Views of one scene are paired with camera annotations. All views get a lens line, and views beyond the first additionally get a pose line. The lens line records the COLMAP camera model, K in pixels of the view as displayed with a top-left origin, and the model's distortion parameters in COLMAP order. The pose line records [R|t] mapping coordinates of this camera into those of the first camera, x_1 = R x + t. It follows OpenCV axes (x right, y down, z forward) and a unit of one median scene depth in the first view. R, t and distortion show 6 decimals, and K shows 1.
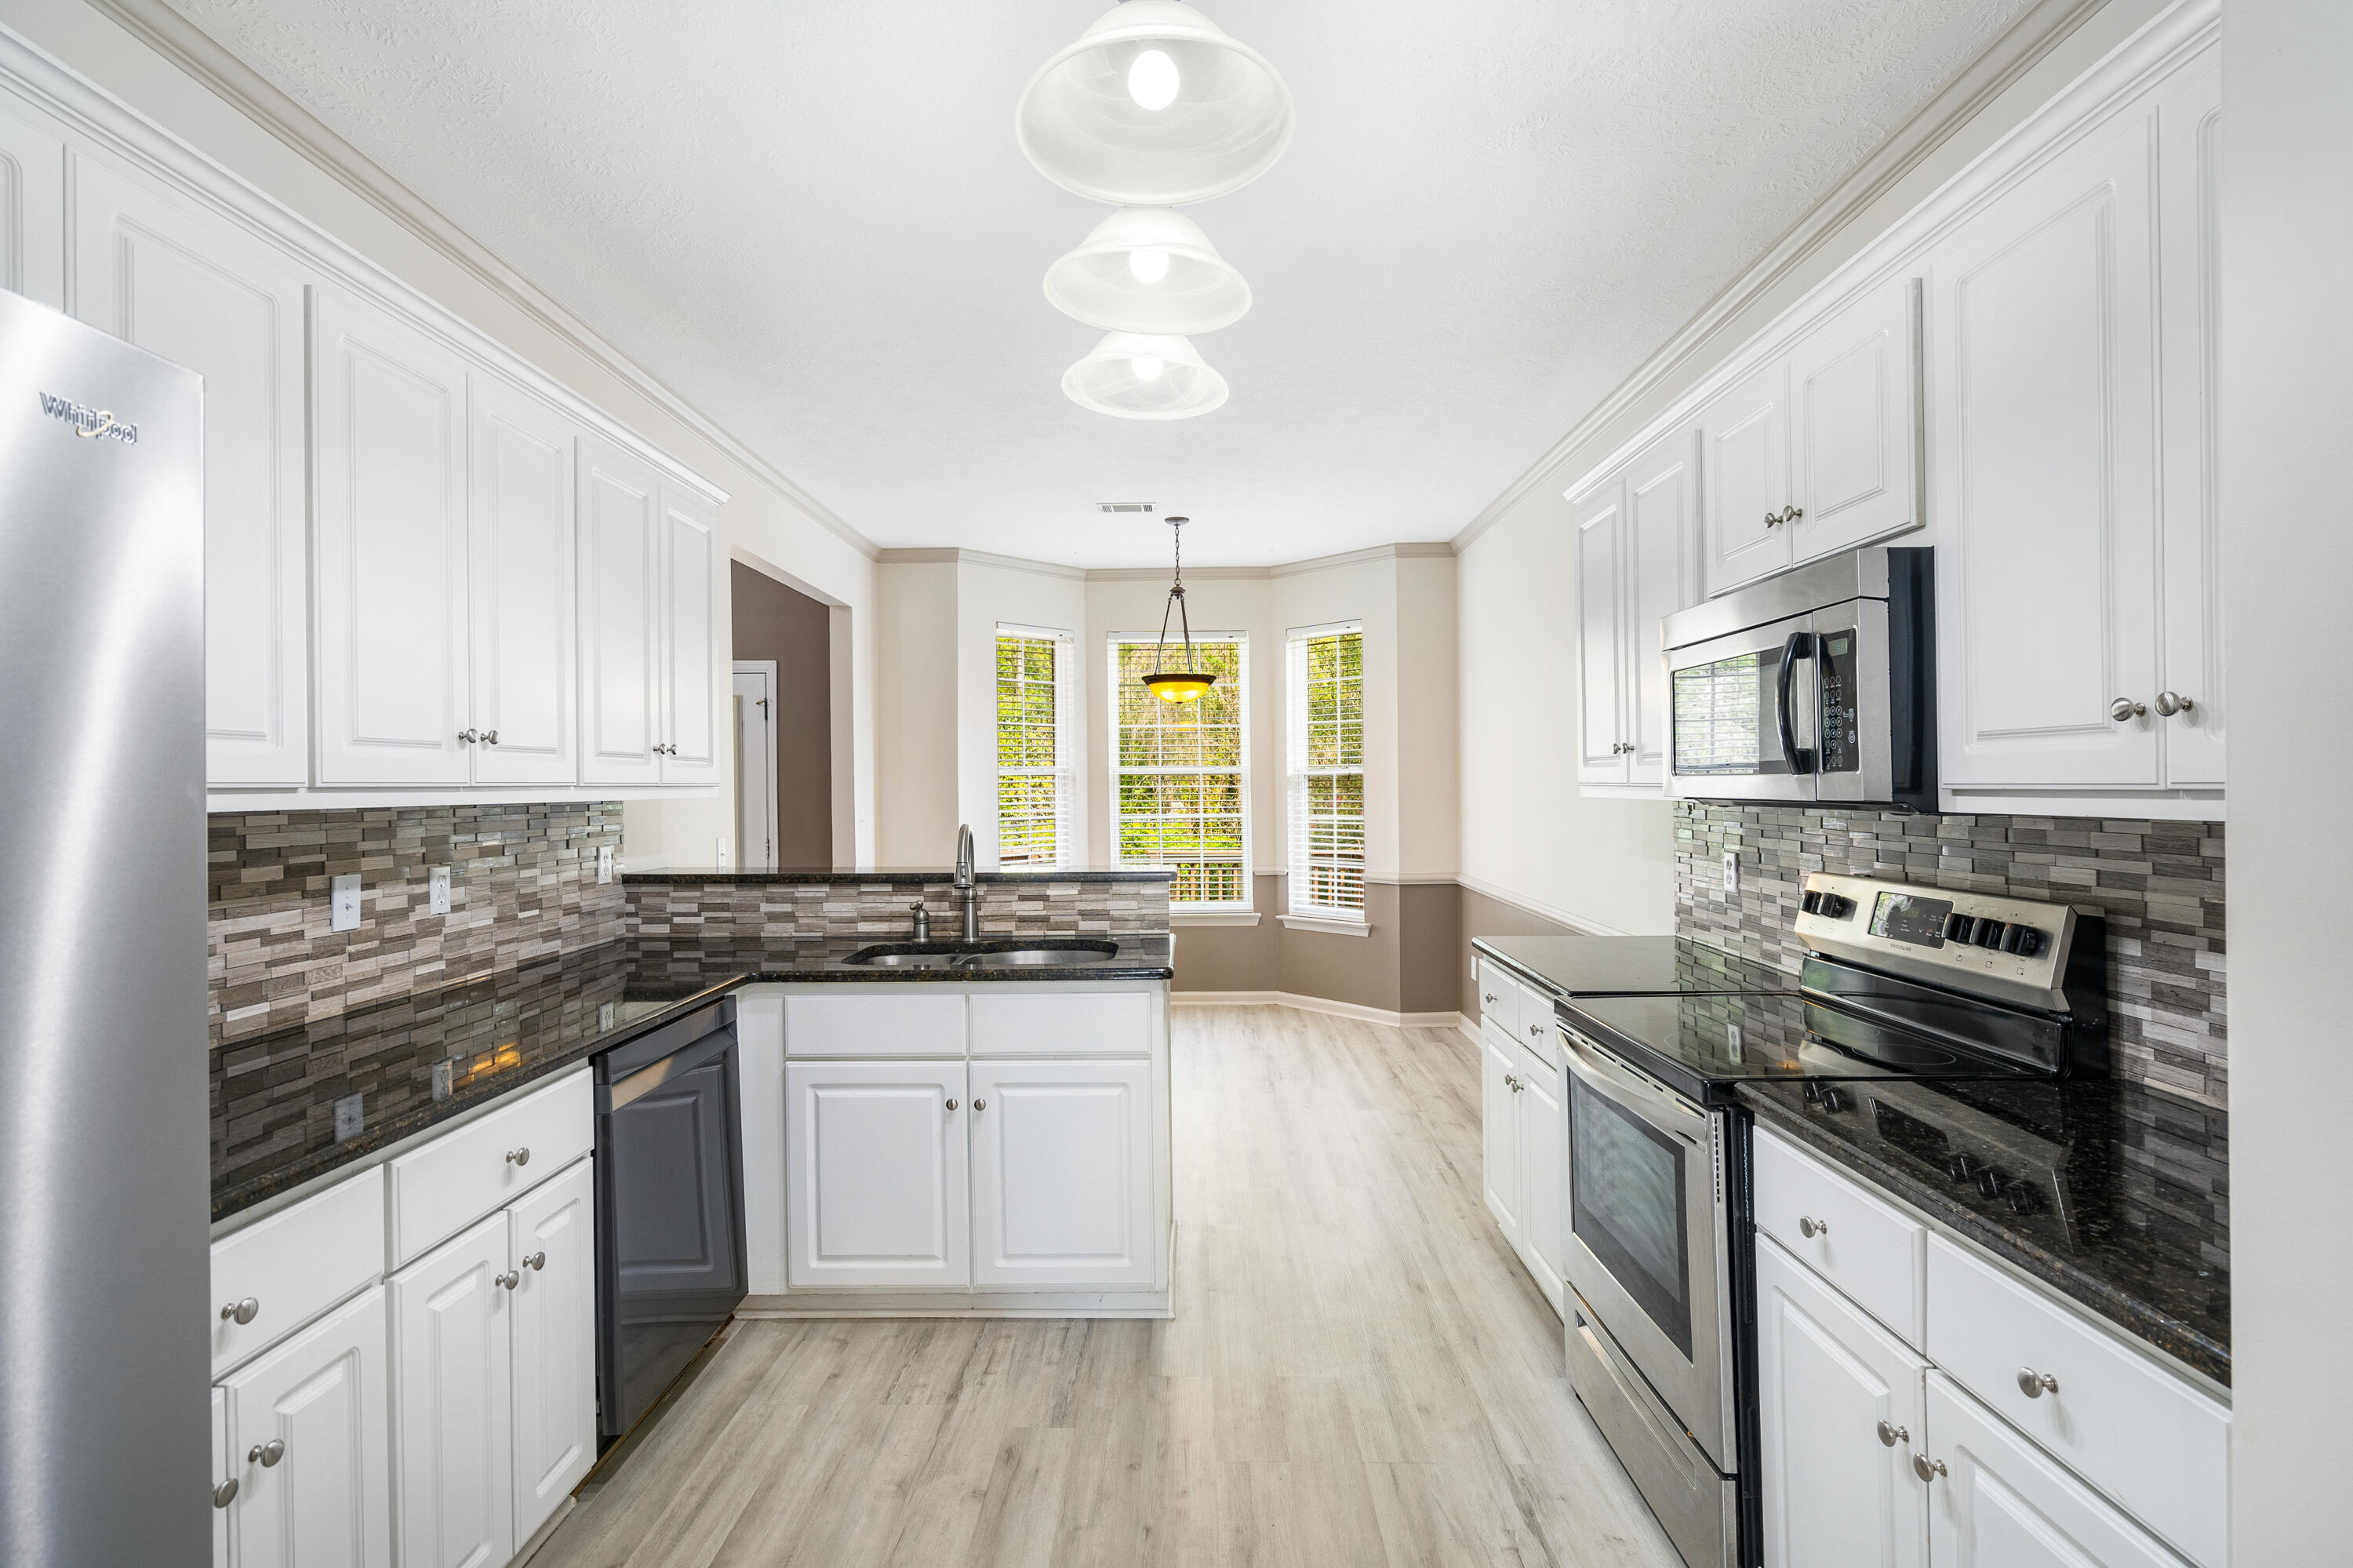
lens RADIAL K [[1088.2, 0, 1175.6], [0, 1088.2, 783.2], [0, 0, 1]] dist [-0.001912, -0.000184]
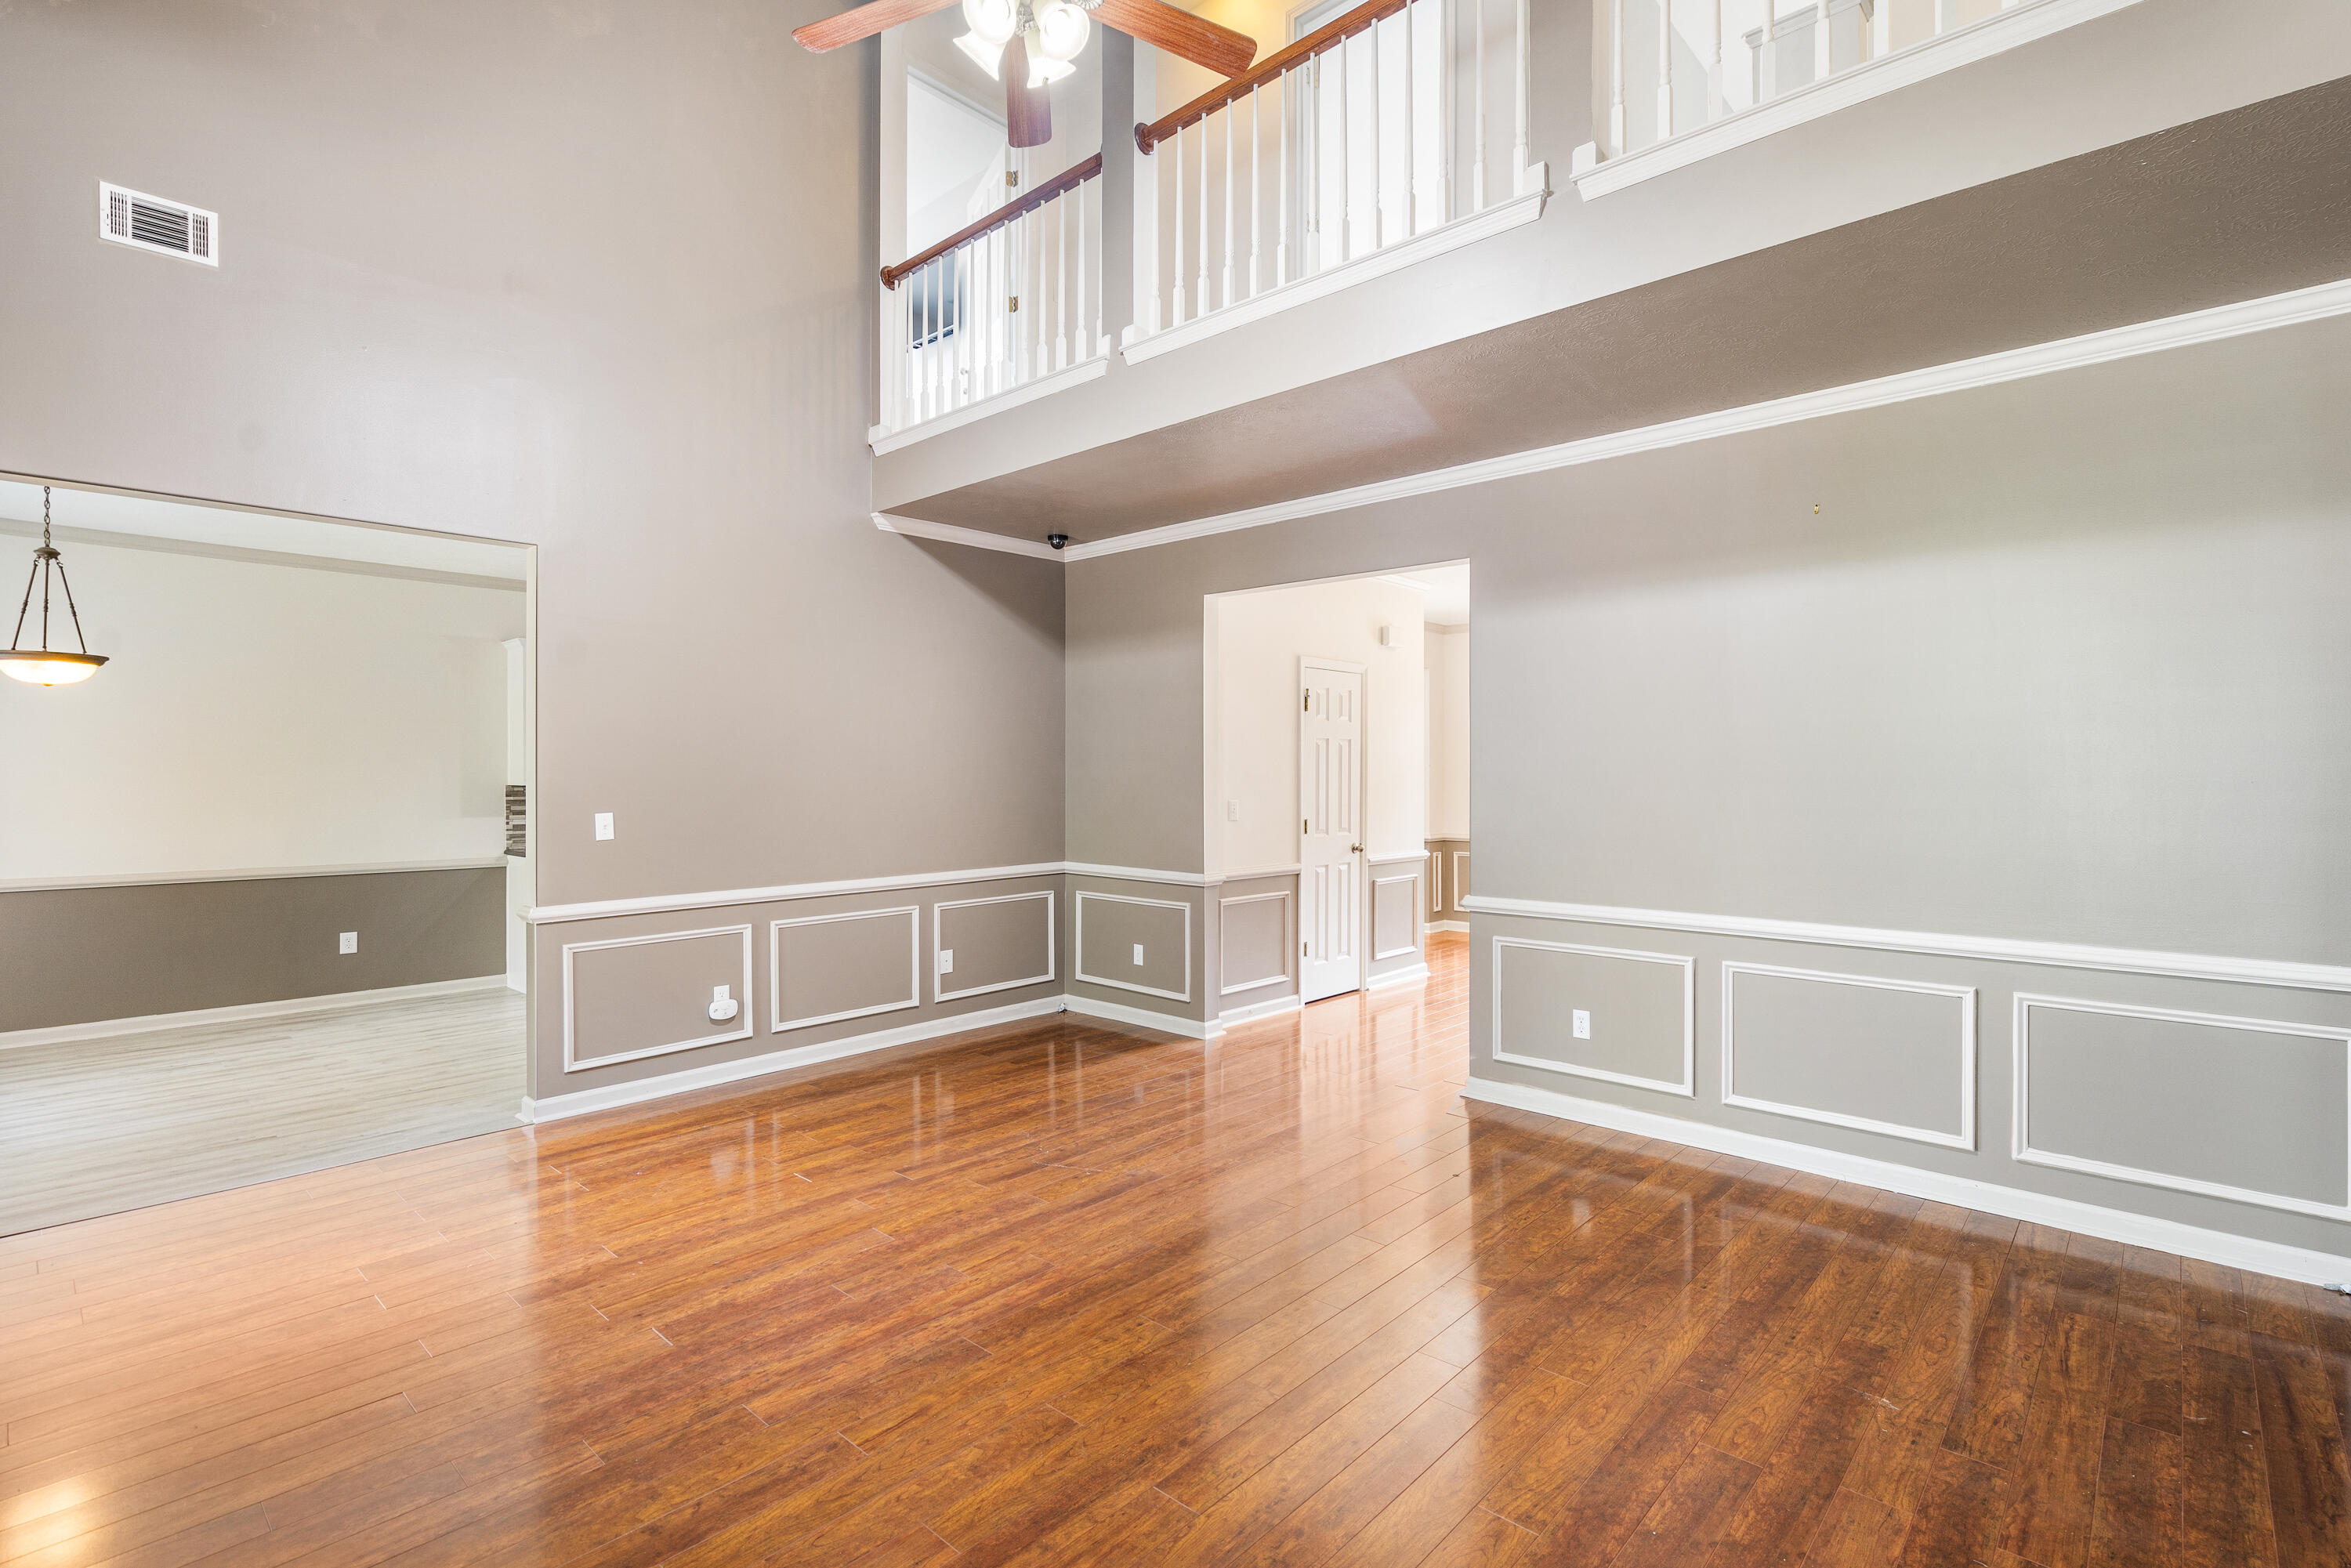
lens RADIAL K [[1087.2, 0, 1178.5], [0, 1087.2, 786.0], [0, 0, 1]] dist [-0.001912, -0.000184]
pose [[-0.741888, -0.004623, 0.670507, -2.845314], [-0.001235, 0.999984, 0.005528, -0.000095], [-0.670522, 0.003273, -0.741882, 2.469951]]
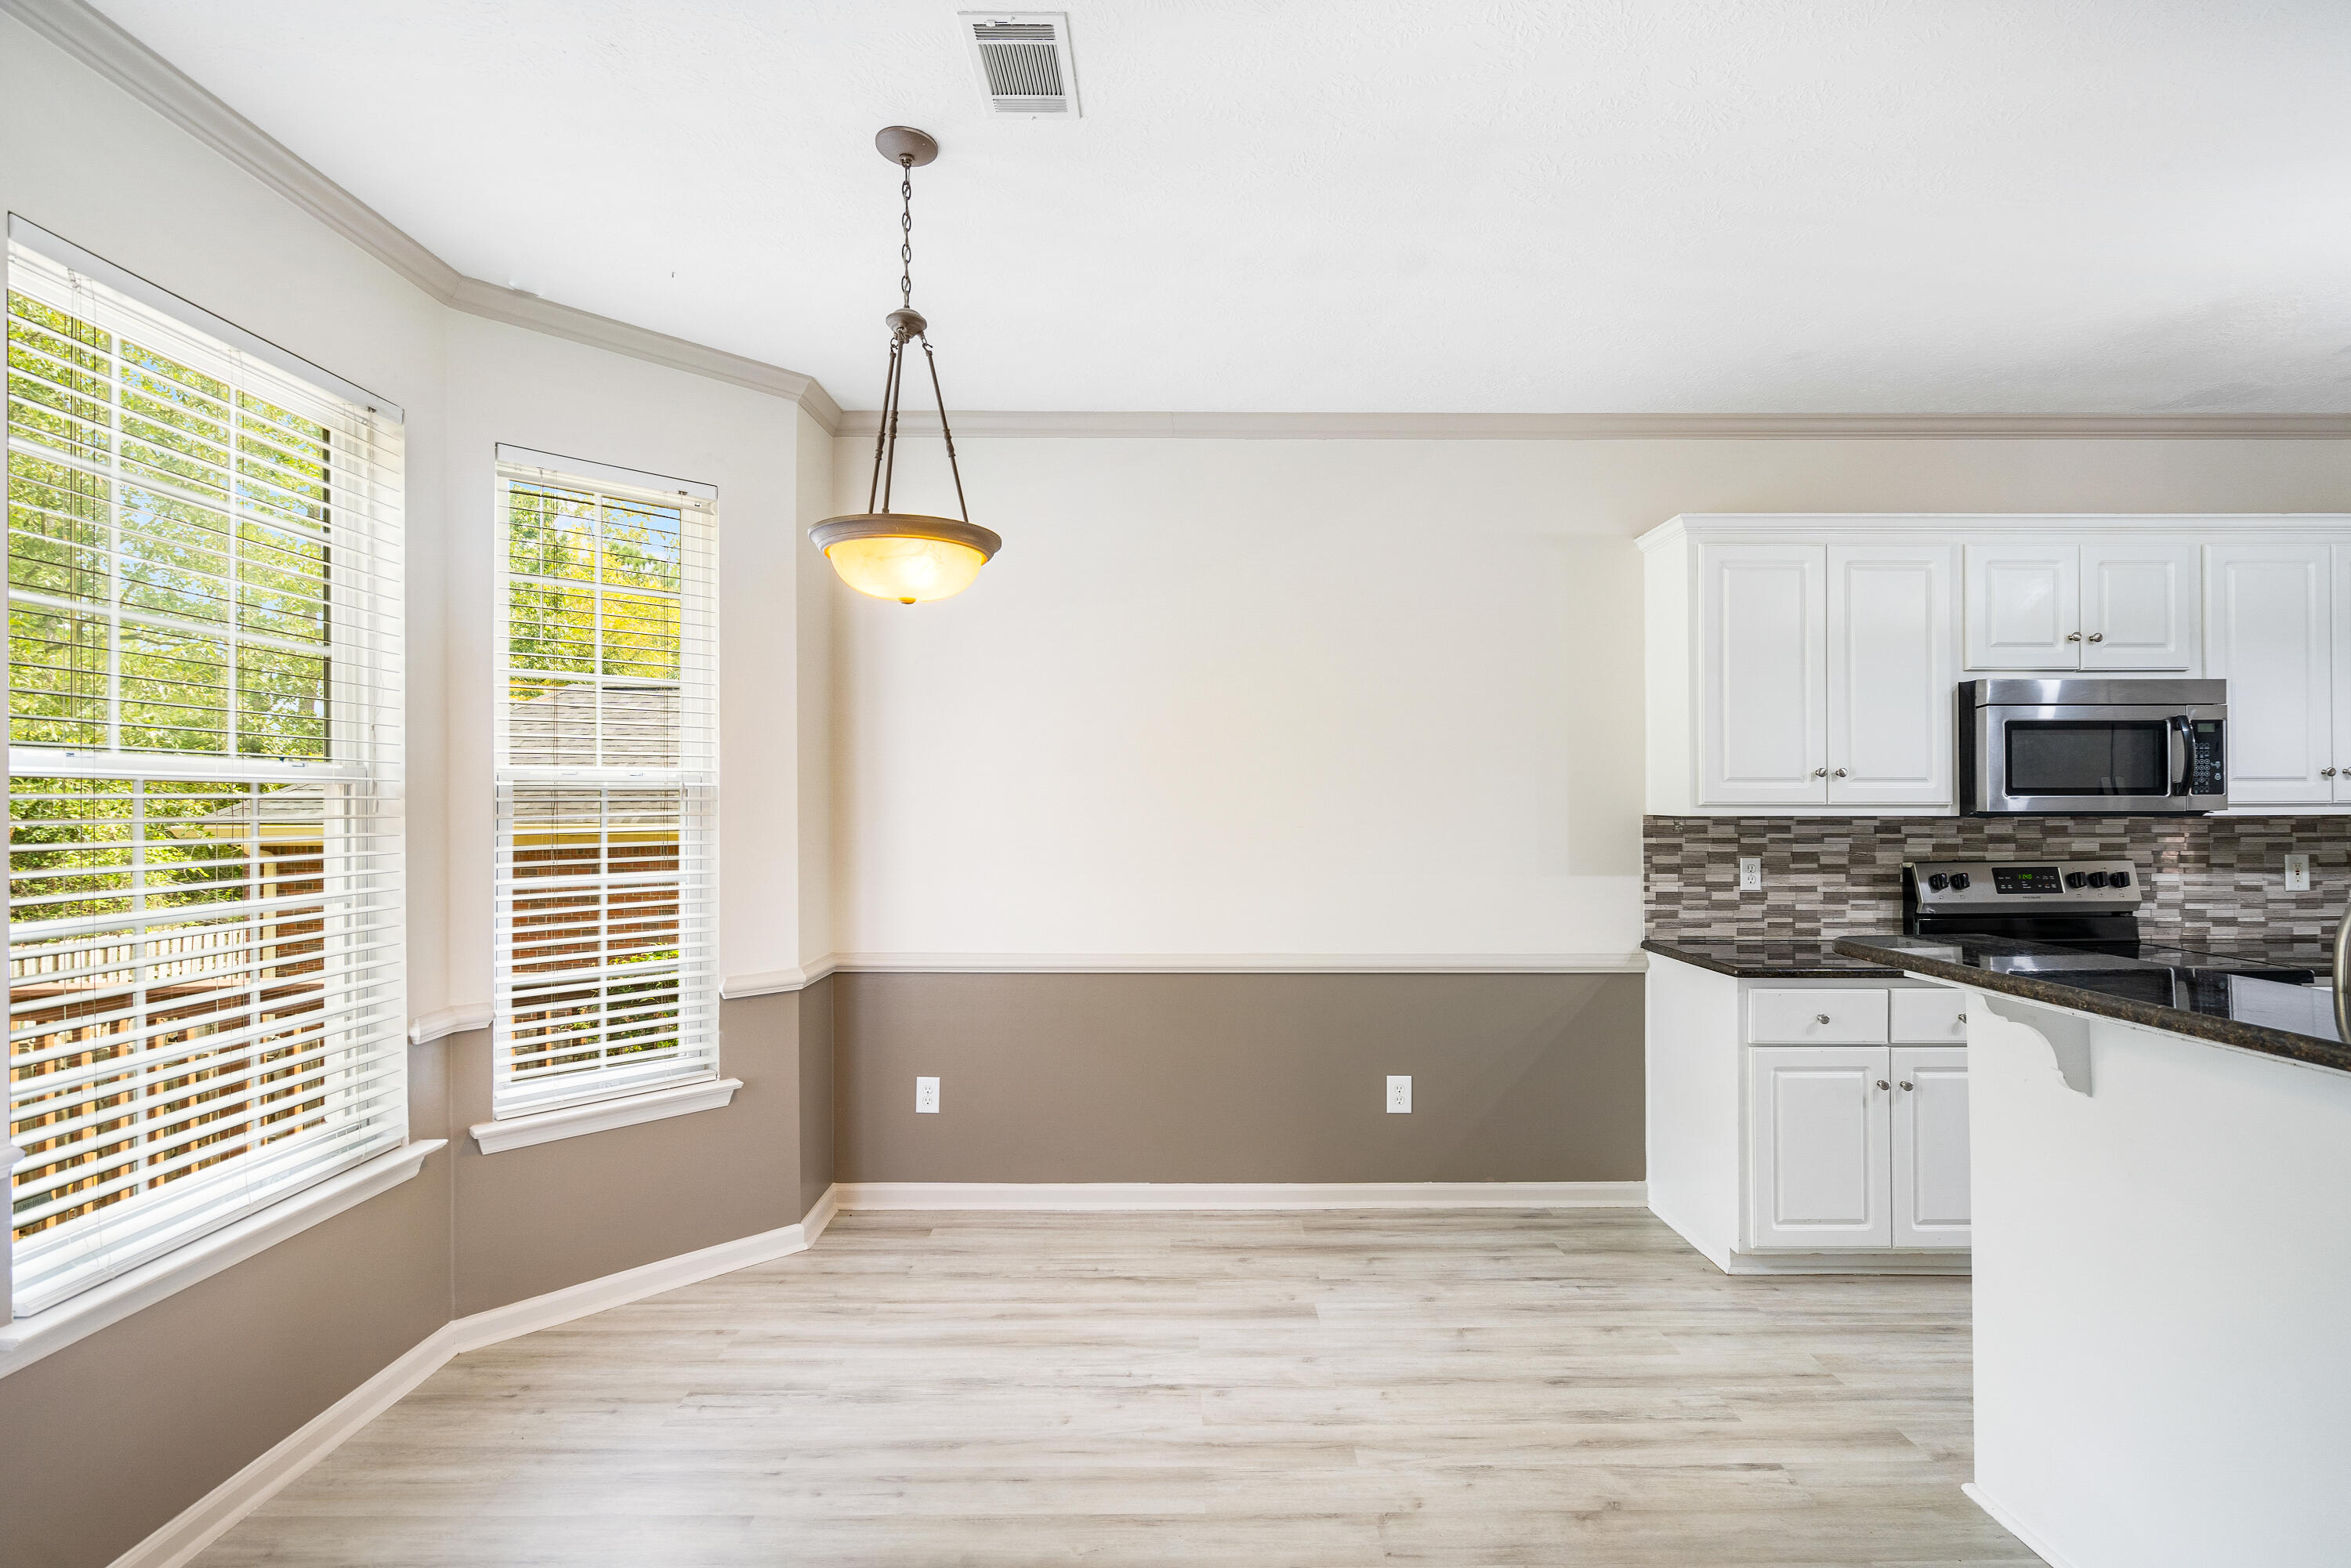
lens RADIAL K [[1087.2, 0, 1173.2], [0, 1087.2, 780.7], [0, 0, 1]] dist [-0.001912, -0.000184]
pose [[-0.017447, 0.023553, 0.999570, -0.940860], [0.003730, 0.999717, -0.023492, 0.001500], [-0.999841, 0.003318, -0.017530, 2.178713]]
